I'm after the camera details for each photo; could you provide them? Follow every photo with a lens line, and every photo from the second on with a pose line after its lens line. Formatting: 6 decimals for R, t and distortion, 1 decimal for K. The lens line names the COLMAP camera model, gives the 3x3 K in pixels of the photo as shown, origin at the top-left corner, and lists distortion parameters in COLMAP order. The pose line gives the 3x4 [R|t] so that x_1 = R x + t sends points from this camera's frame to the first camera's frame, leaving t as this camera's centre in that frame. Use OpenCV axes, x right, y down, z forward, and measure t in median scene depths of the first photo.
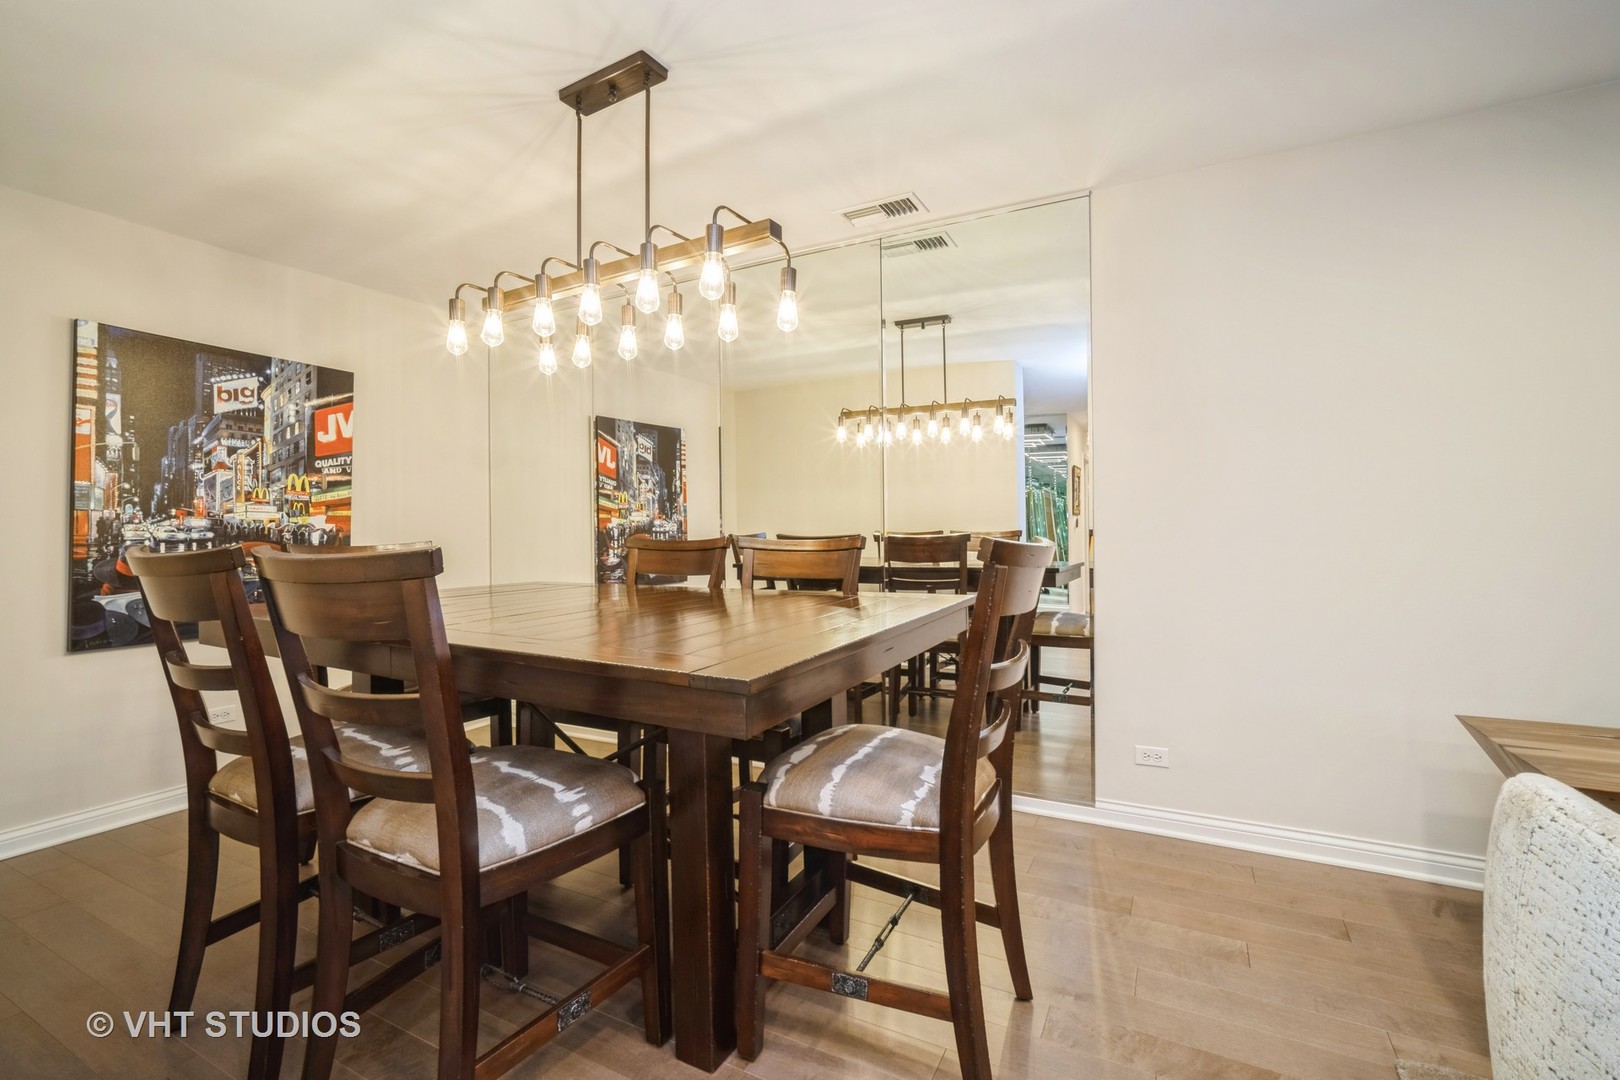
lens RADIAL K [[692.9, 0, 824.4], [0, 692.9, 524.4], [0, 0, 1]] dist [-0.013675, 0.001974]
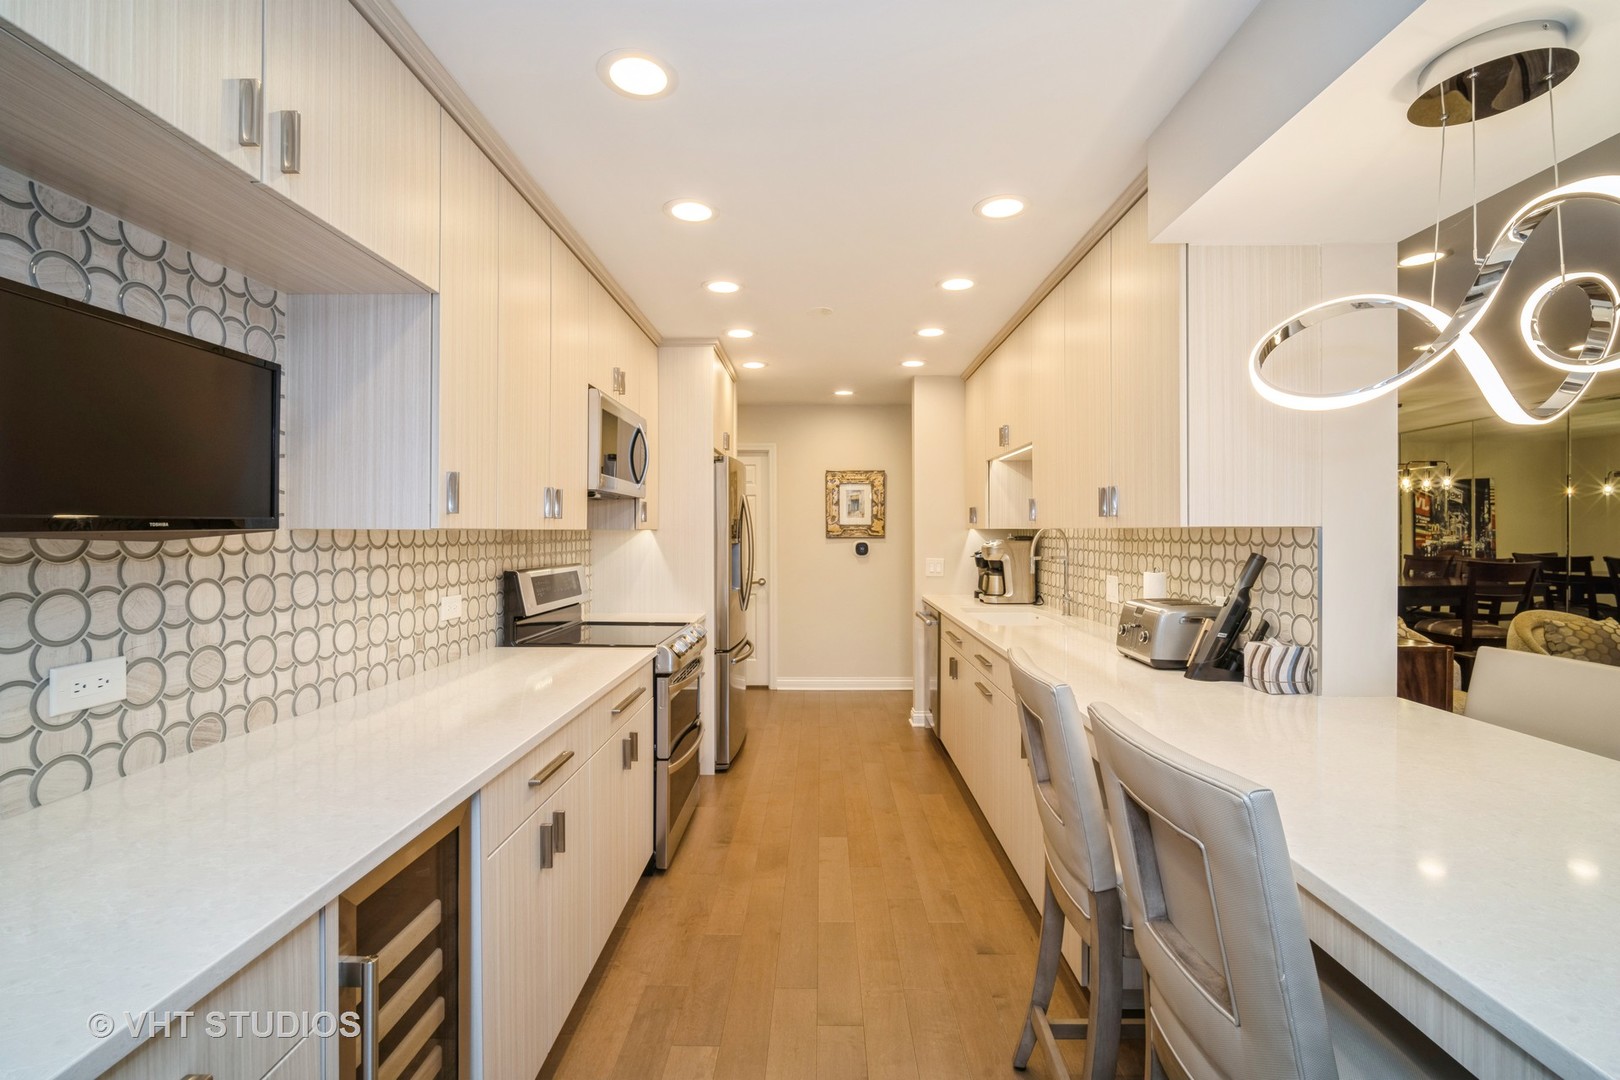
lens RADIAL K [[692.9, 0, 810.3], [0, 692.9, 534.2], [0, 0, 1]] dist [-0.013675, 0.001974]
pose [[0.437698, 0.009655, -0.899070, 0.538462], [0.005263, 0.999898, 0.013300, -0.054001], [0.899107, -0.010553, 0.437602, -1.074879]]
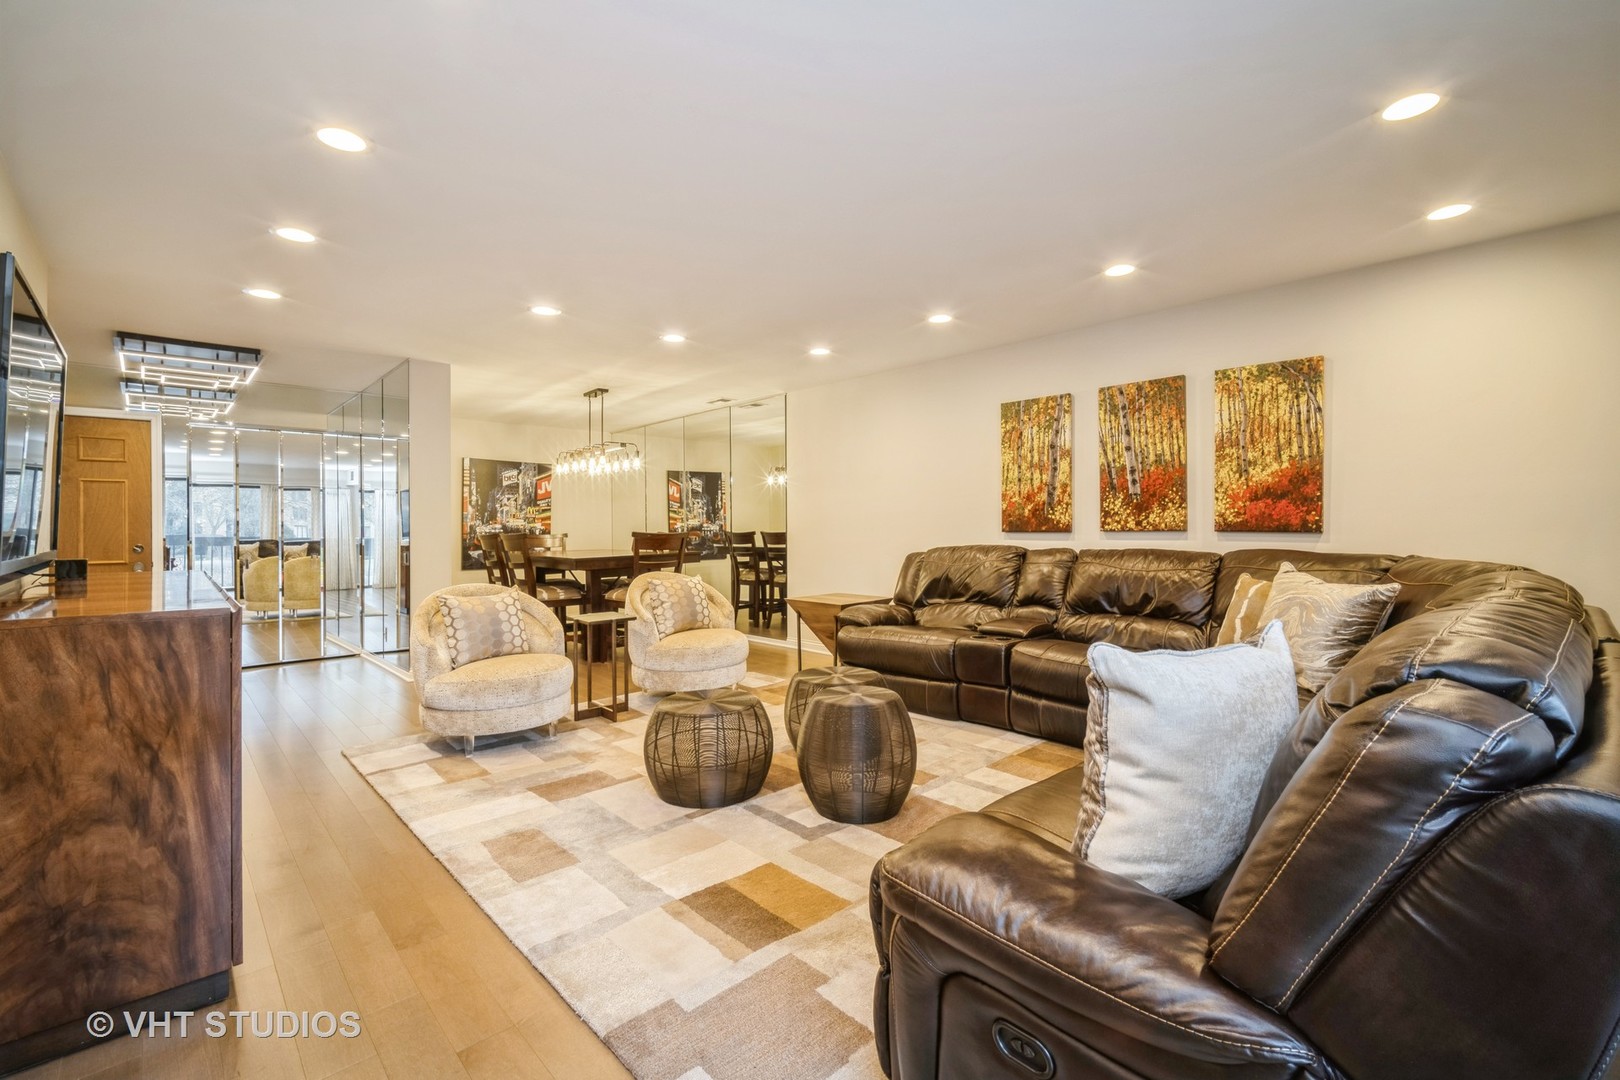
lens RADIAL K [[692.9, 0, 817.6], [0, 692.9, 527.2], [0, 0, 1]] dist [-0.013675, 0.001974]
pose [[0.943100, 0.000308, -0.332510, 0.711810], [0.001544, 0.999985, 0.005305, -0.006849], [0.332506, -0.005517, 0.943085, -0.694238]]
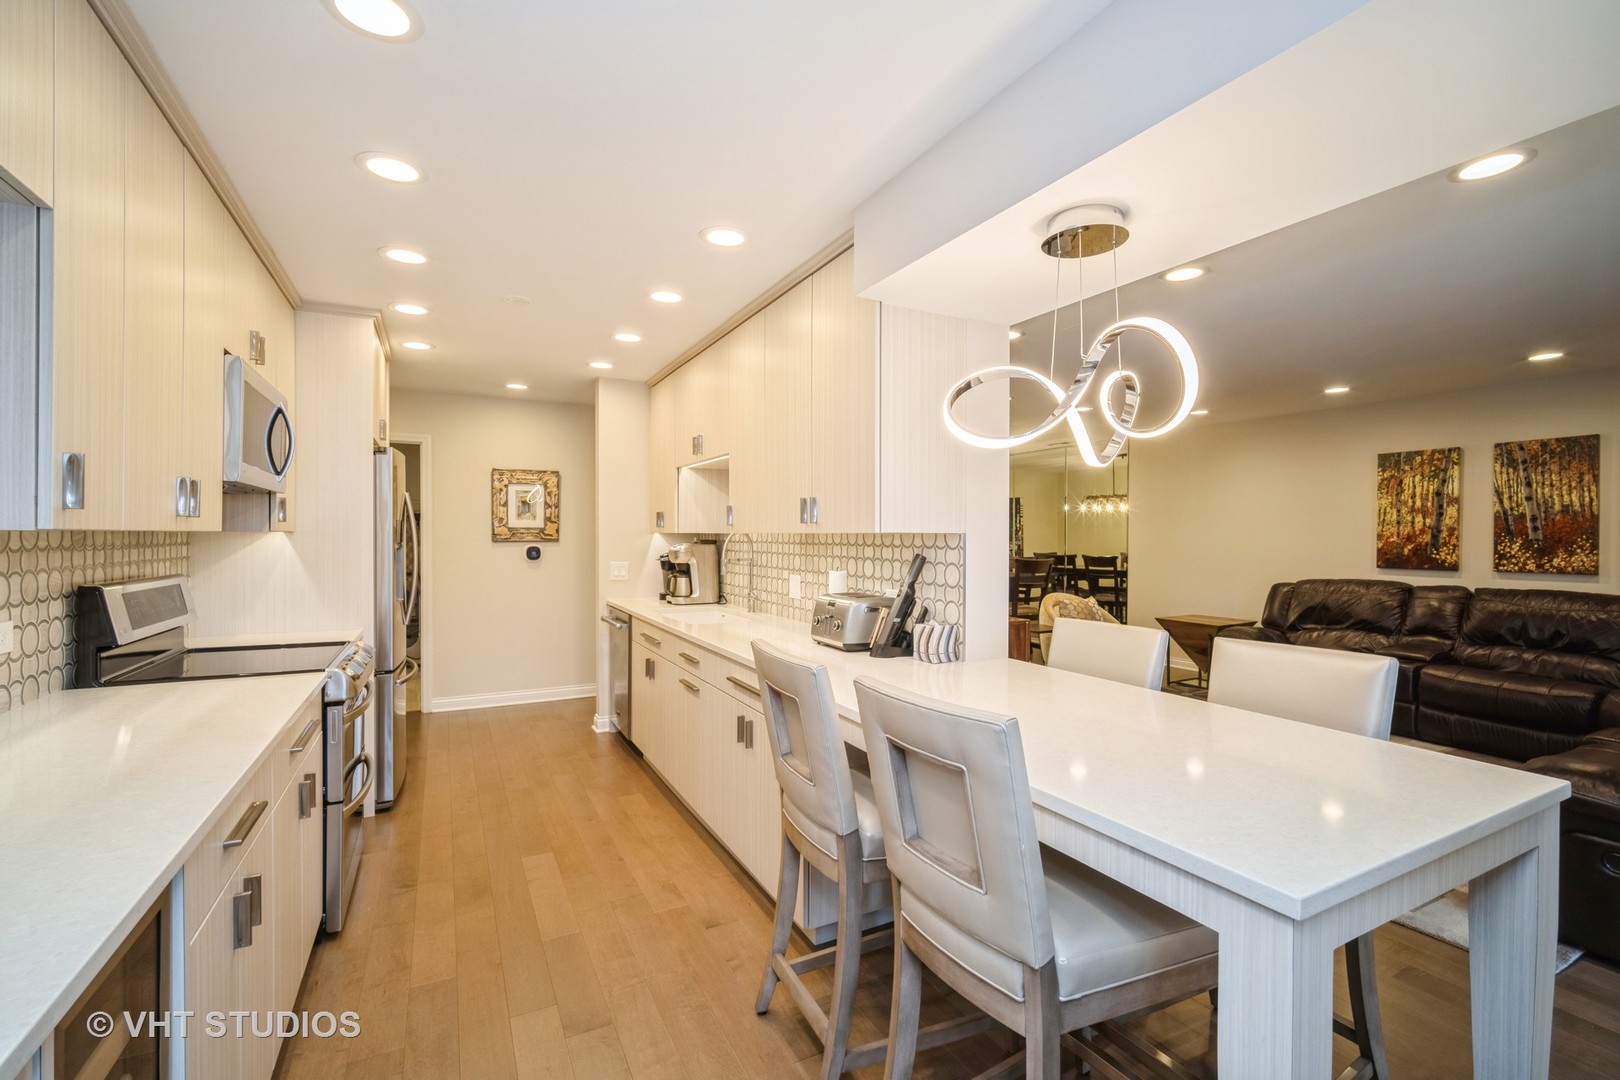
lens RADIAL K [[692.9, 0, 807.2], [0, 692.9, 539.5], [0, 0, 1]] dist [-0.013675, 0.001974]
pose [[0.813121, 0.013619, -0.581935, 0.522223], [-0.005072, 0.999854, 0.016312, -0.054911], [0.582072, -0.010312, 0.813072, -1.126519]]
